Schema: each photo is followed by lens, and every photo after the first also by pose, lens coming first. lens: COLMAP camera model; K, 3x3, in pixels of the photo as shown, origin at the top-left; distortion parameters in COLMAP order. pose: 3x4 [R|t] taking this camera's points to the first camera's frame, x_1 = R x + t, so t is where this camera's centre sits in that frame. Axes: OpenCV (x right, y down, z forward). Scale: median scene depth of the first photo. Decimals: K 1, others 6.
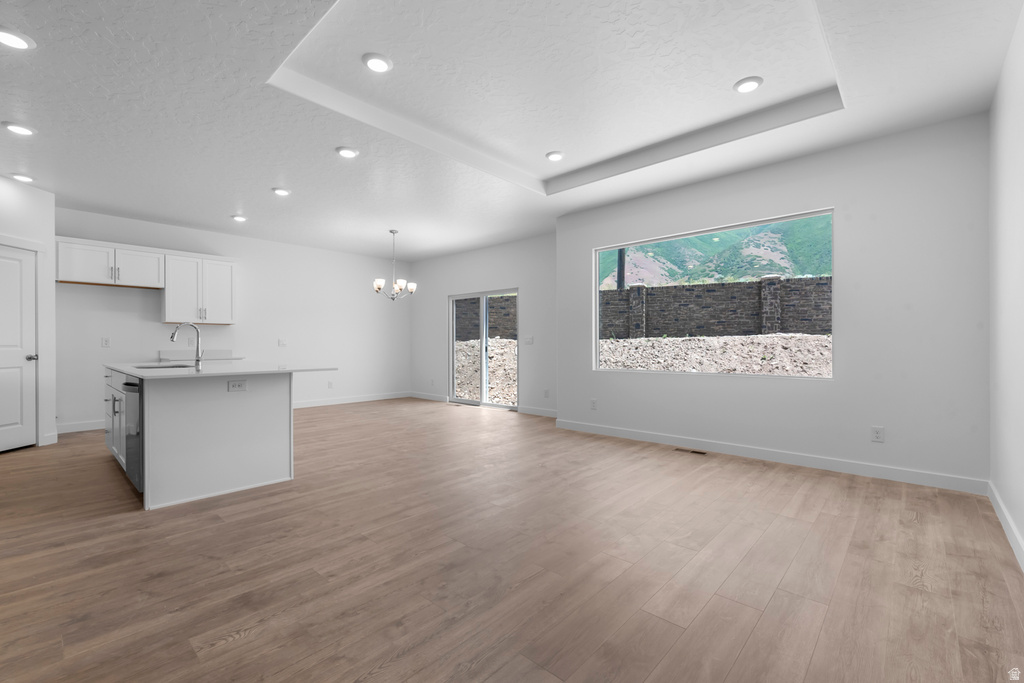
lens RADIAL K [[442.7, 0, 513.1], [0, 442.7, 344.7], [0, 0, 1]] dist [-0.005057, 0.003519]
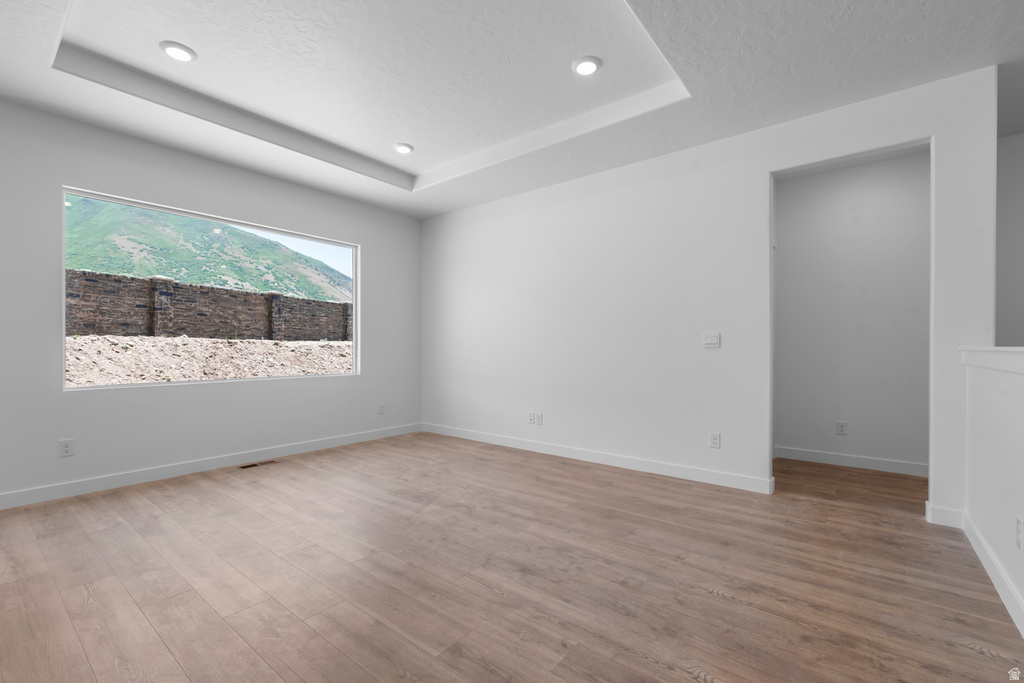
lens RADIAL K [[442.7, 0, 504.5], [0, 442.7, 346.0], [0, 0, 1]] dist [-0.005057, 0.003519]
pose [[-0.062253, 0.003801, 0.998053, -0.680190], [0.001571, 0.999992, -0.003710, -0.004014], [-0.998059, 0.001337, -0.062259, 0.659960]]
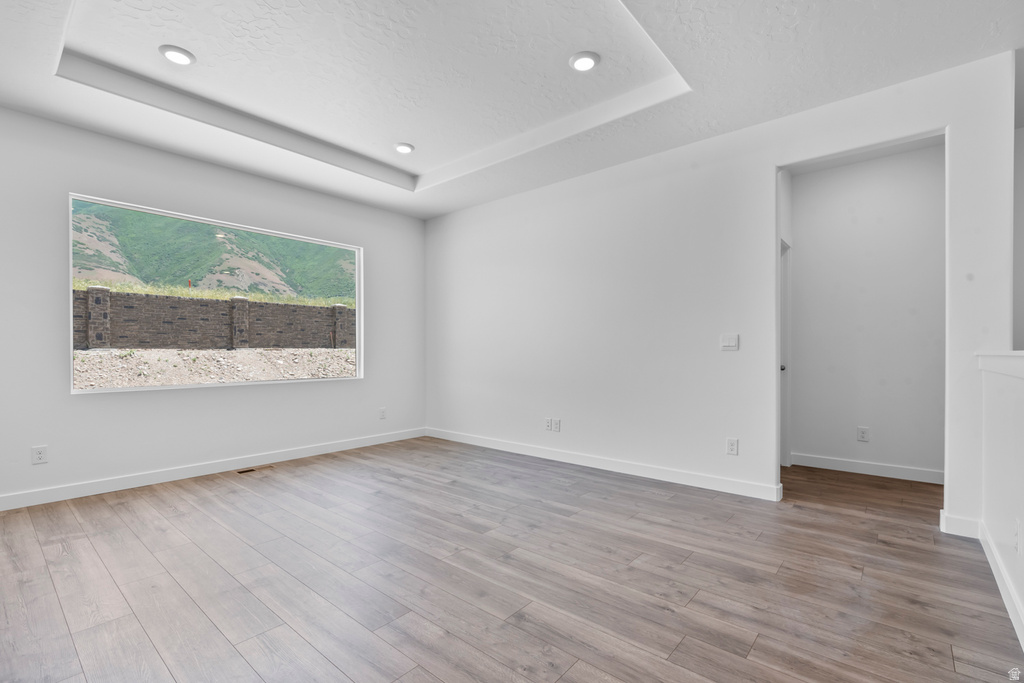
lens RADIAL K [[471.2, 0, 512.7], [0, 471.2, 346.6], [0, 0, 1]] dist [0.012596, -0.003688]
pose [[-0.027520, 0.009395, 0.999577, -0.725501], [0.006291, 0.999938, -0.009225, -0.003318], [-0.999601, 0.006034, -0.027577, 0.609795]]
